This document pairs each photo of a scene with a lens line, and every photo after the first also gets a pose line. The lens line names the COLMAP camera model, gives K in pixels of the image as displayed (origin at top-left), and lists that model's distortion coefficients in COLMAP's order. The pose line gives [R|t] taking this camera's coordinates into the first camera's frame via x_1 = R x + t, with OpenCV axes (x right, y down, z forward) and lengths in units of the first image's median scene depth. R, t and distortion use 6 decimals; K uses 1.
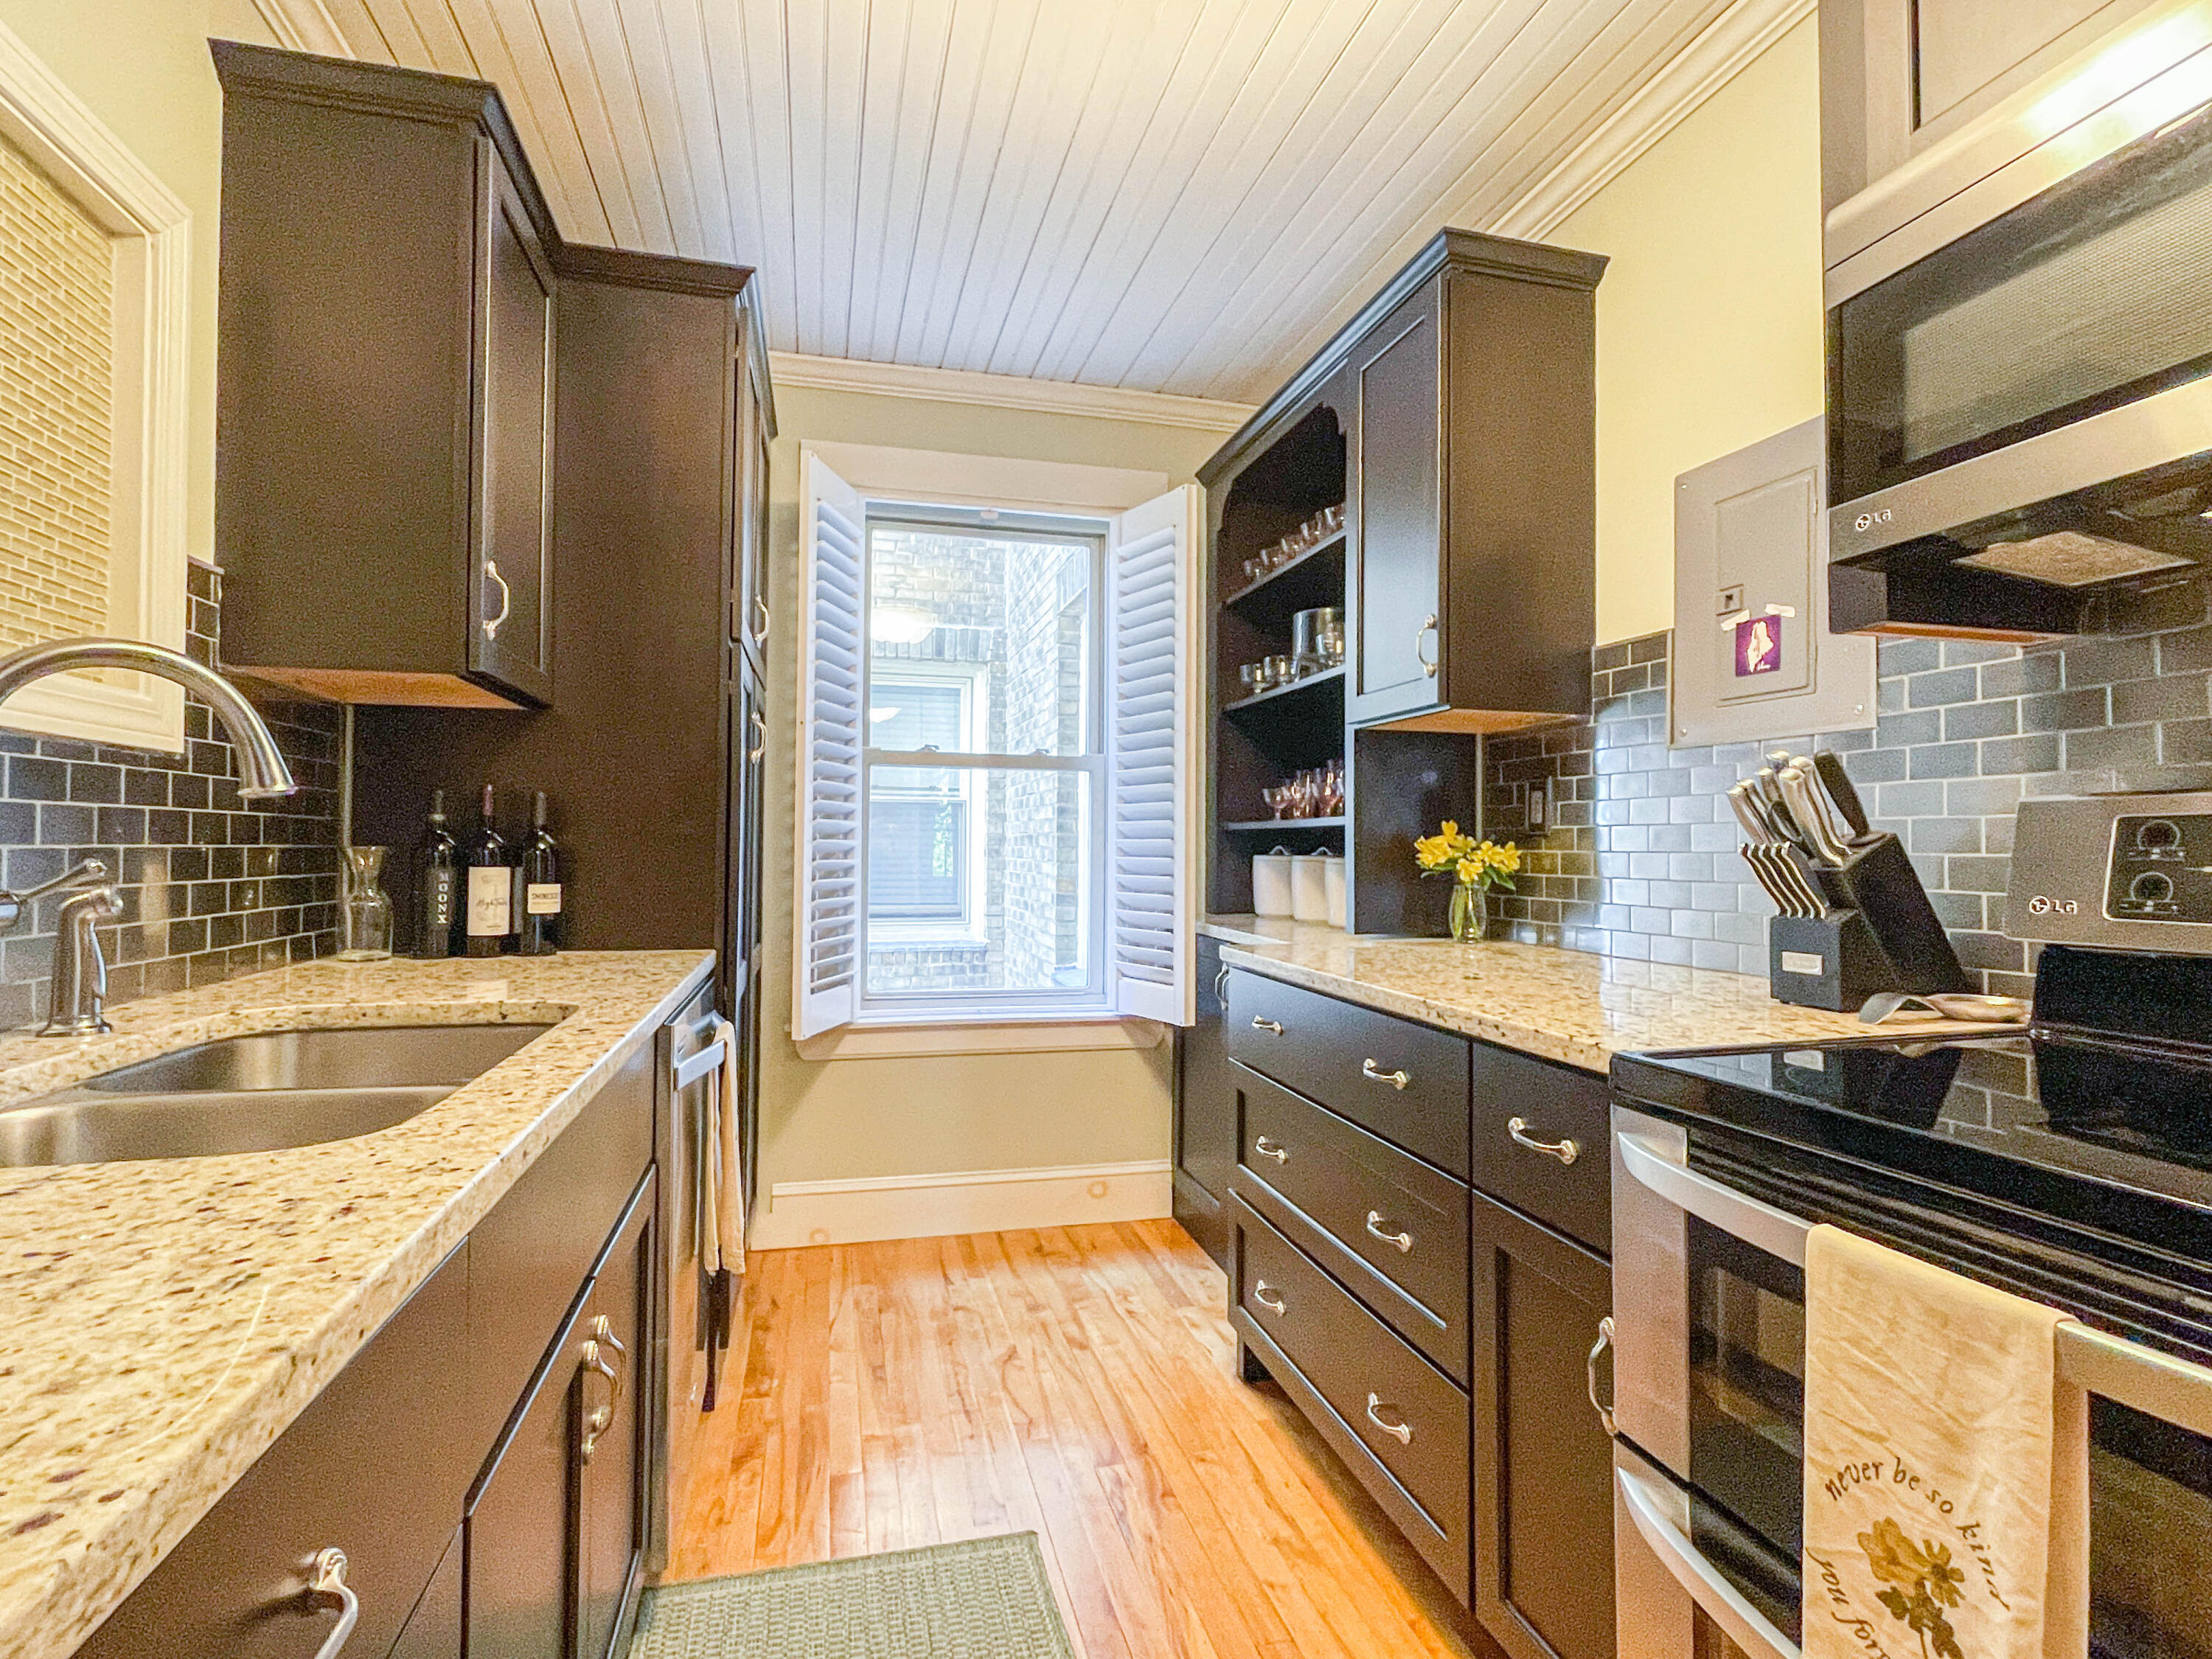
lens RADIAL K [[1064.8, 0, 1097.3], [0, 1064.8, 850.3], [0, 0, 1]] dist [-0.001022, -0.000038]
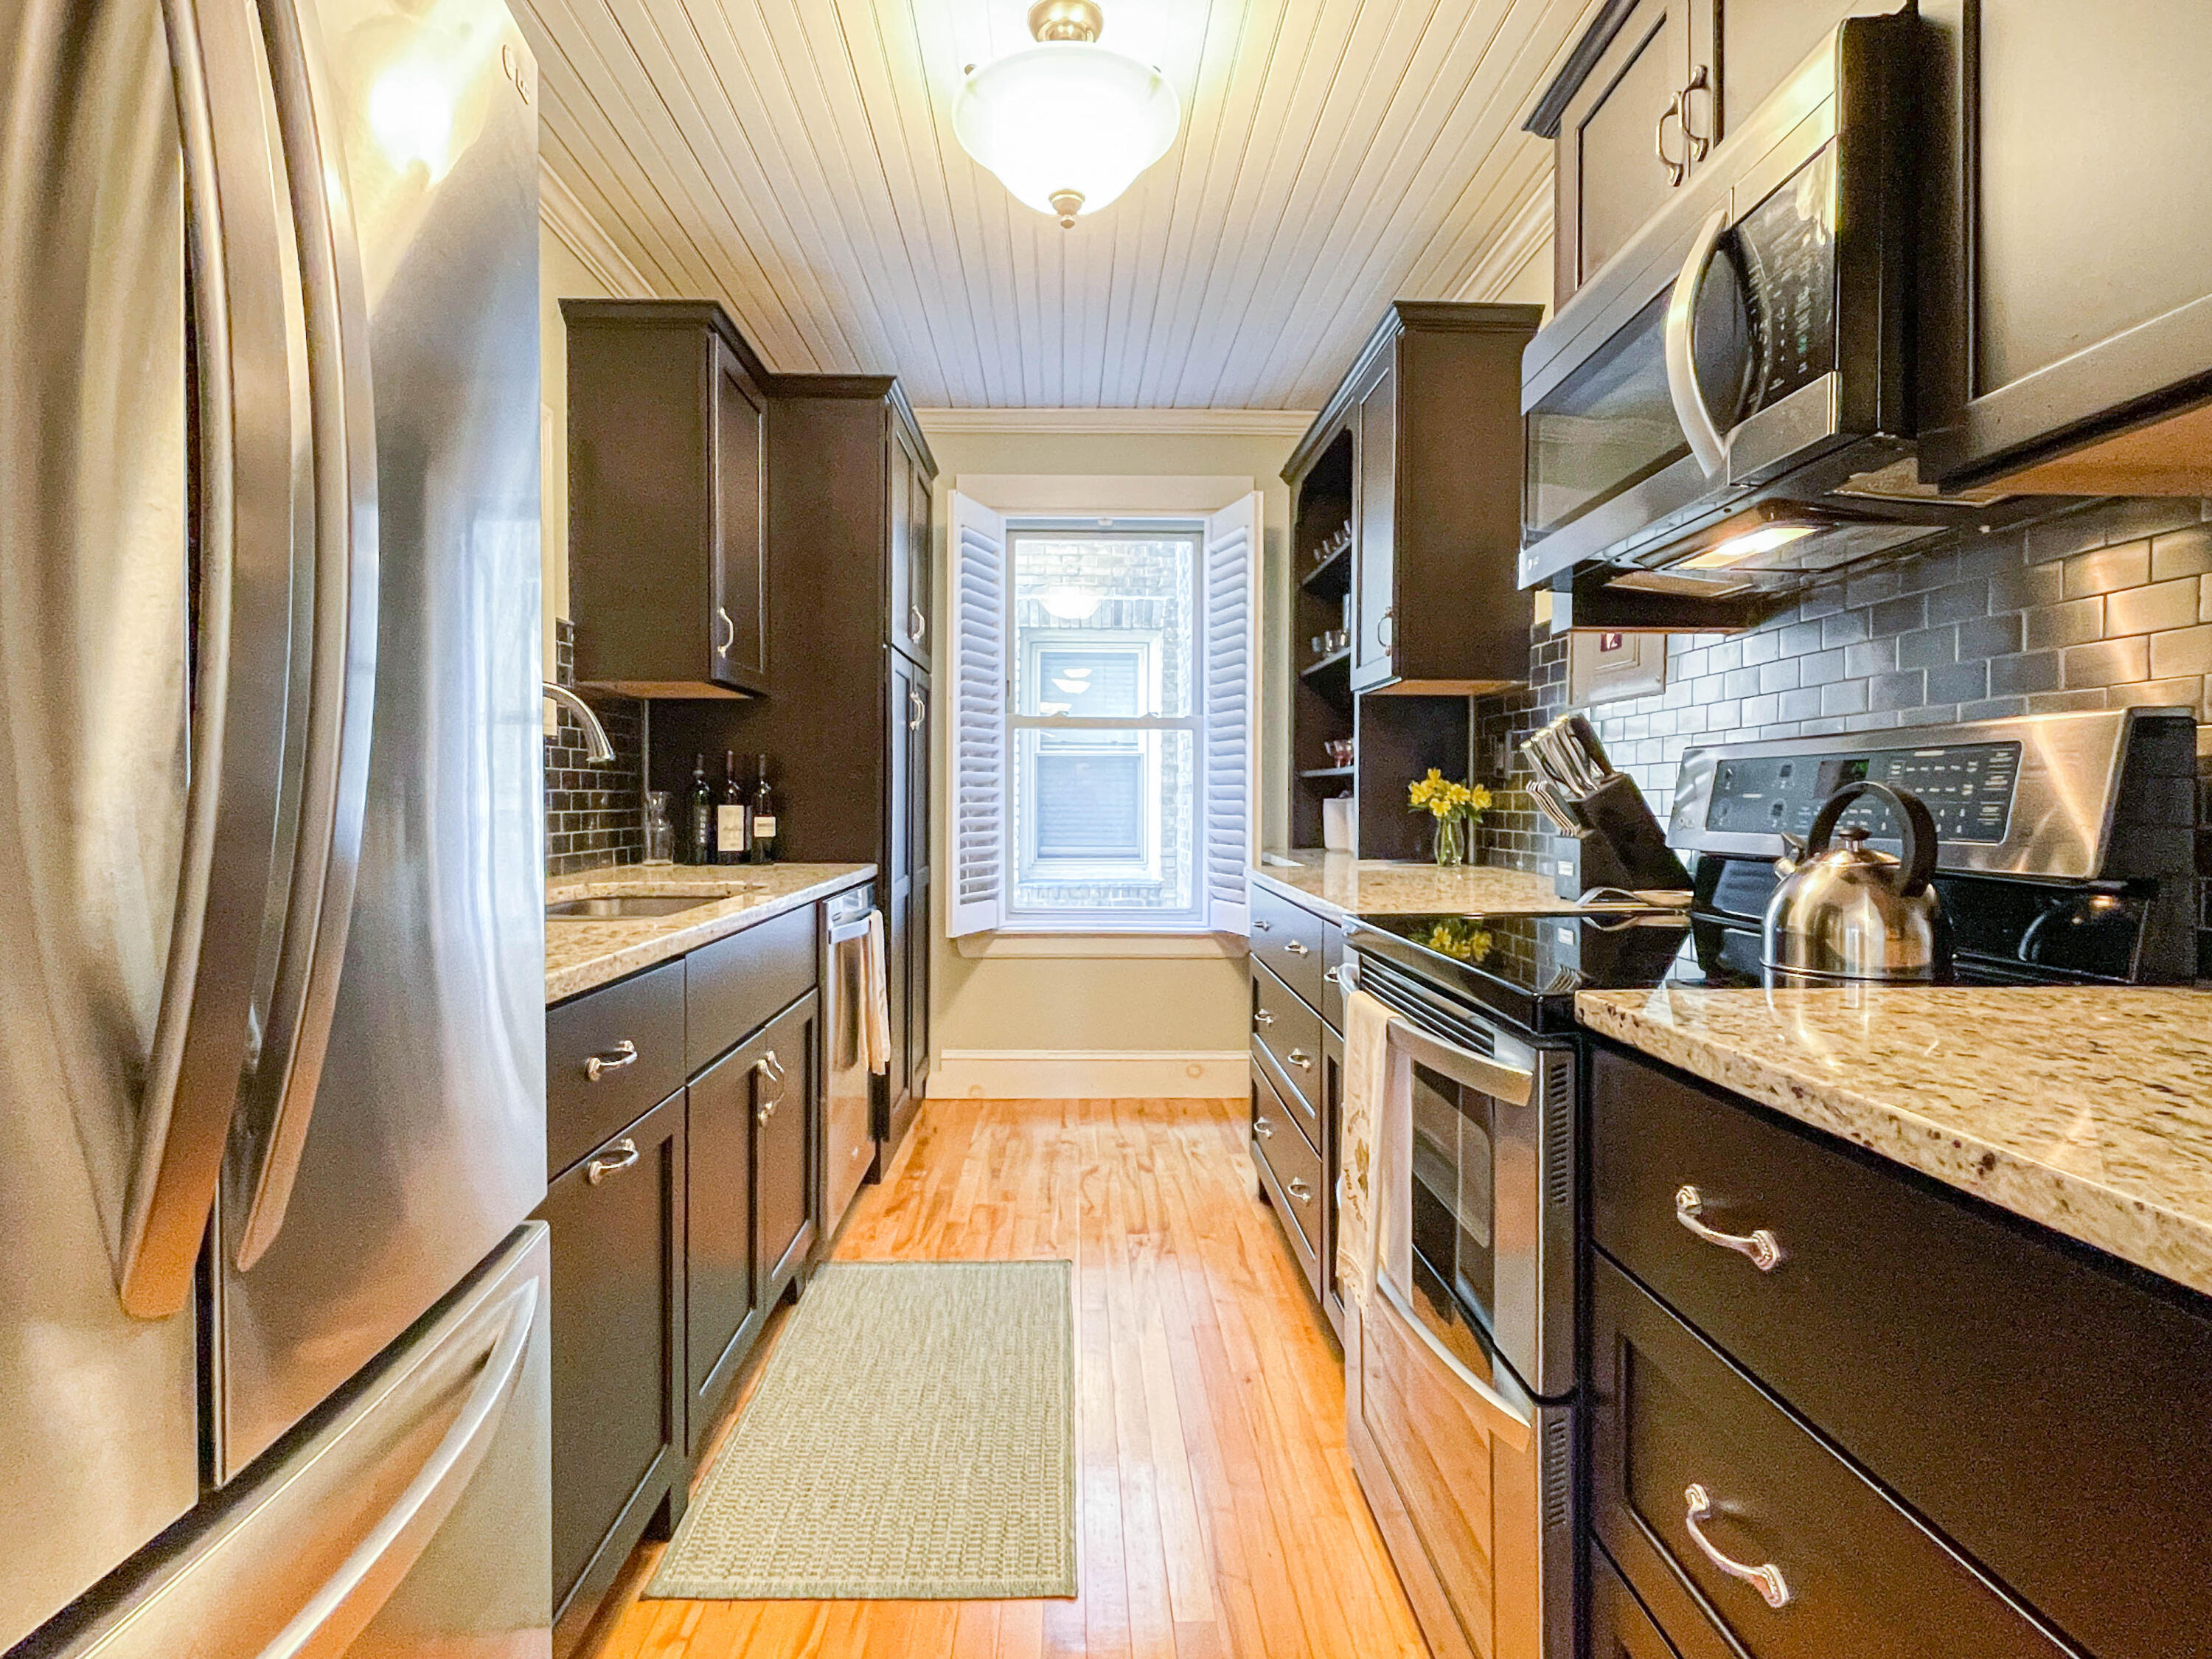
lens RADIAL K [[1064.8, 0, 1097.3], [0, 1064.8, 850.3], [0, 0, 1]] dist [-0.001022, -0.000038]
pose [[0.974526, 0.007271, -0.224155, 0.217610], [0.002951, 0.998972, 0.045234, 0.010198], [0.224253, -0.044743, 0.973503, -0.280622]]
